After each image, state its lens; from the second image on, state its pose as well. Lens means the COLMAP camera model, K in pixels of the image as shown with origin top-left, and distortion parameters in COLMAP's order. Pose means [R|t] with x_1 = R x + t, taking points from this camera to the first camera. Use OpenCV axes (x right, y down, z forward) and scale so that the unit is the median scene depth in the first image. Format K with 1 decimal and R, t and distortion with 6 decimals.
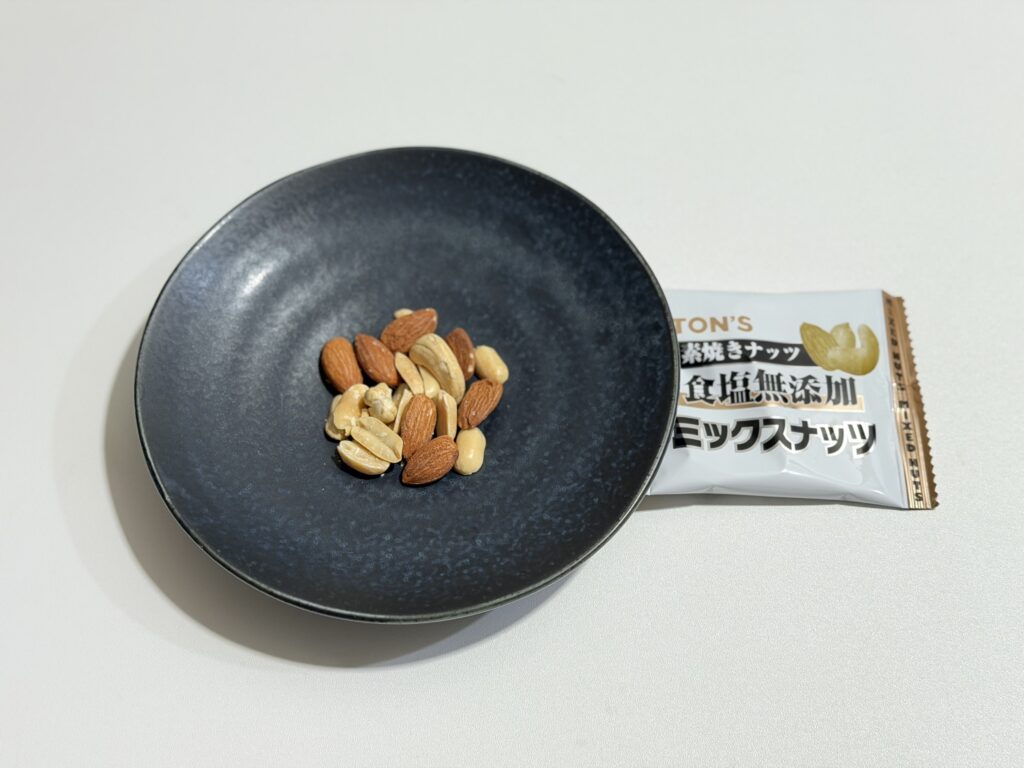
lens RADIAL K [[1471.6, 0, 512.0], [0, 1471.6, 384.0], [0, 0, 1]] dist [0.139417, -0.028580]
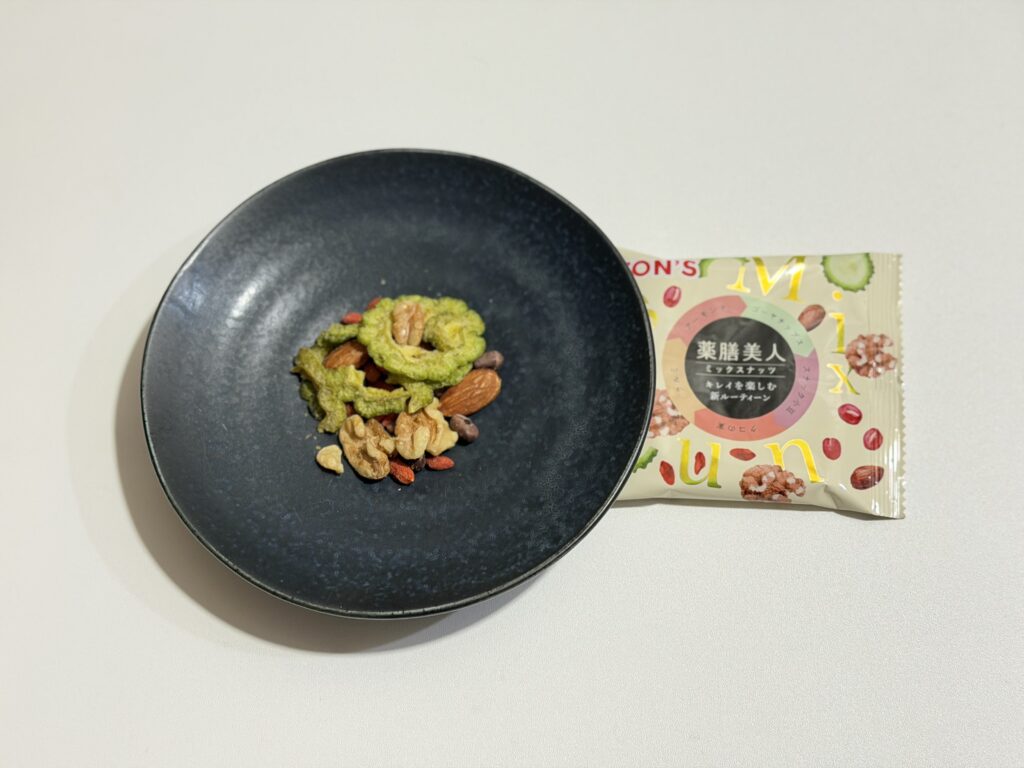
lens RADIAL K [[1471.6, 0, 512.0], [0, 1471.6, 384.0], [0, 0, 1]] dist [0.139417, -0.028580]
pose [[0.518034, 0.781975, -0.346635, 0.343487], [-0.734236, 0.614416, 0.288773, -0.366082], [0.438792, 0.104917, 0.892443, 0.091625]]
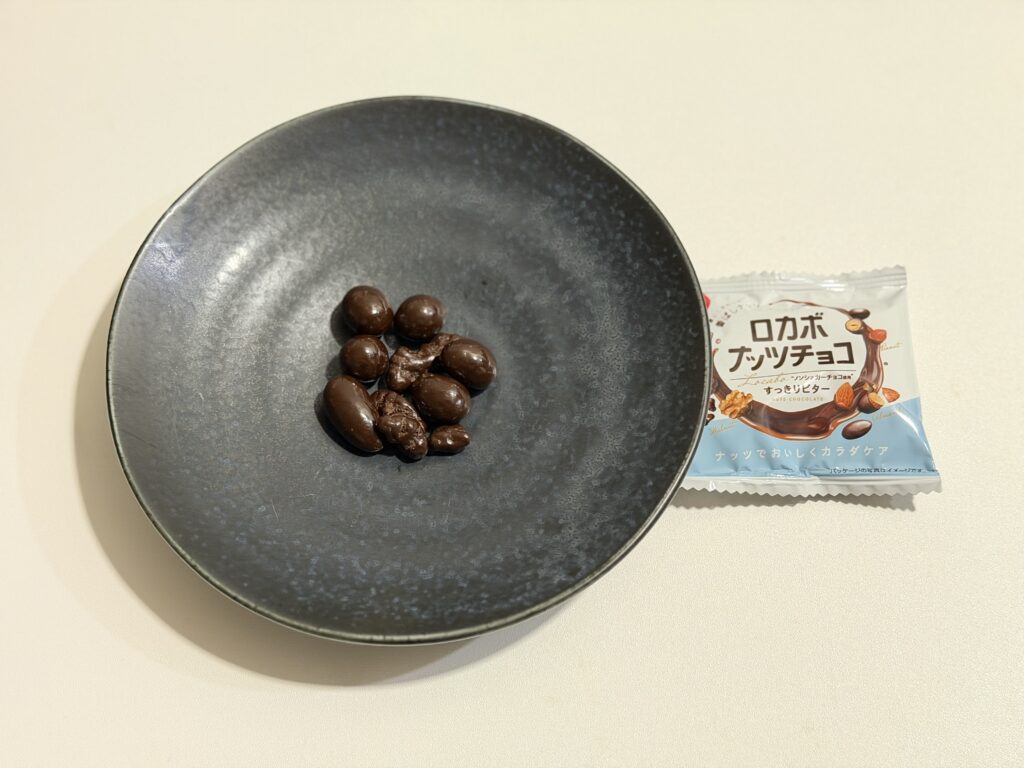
lens RADIAL K [[1471.6, 0, 512.0], [0, 1471.6, 384.0], [0, 0, 1]] dist [0.139417, -0.028580]
pose [[0.426410, 0.833165, -0.352153, 0.288634], [-0.793680, 0.531378, 0.296157, -0.314332], [0.433874, 0.153212, 0.887851, 0.224686]]
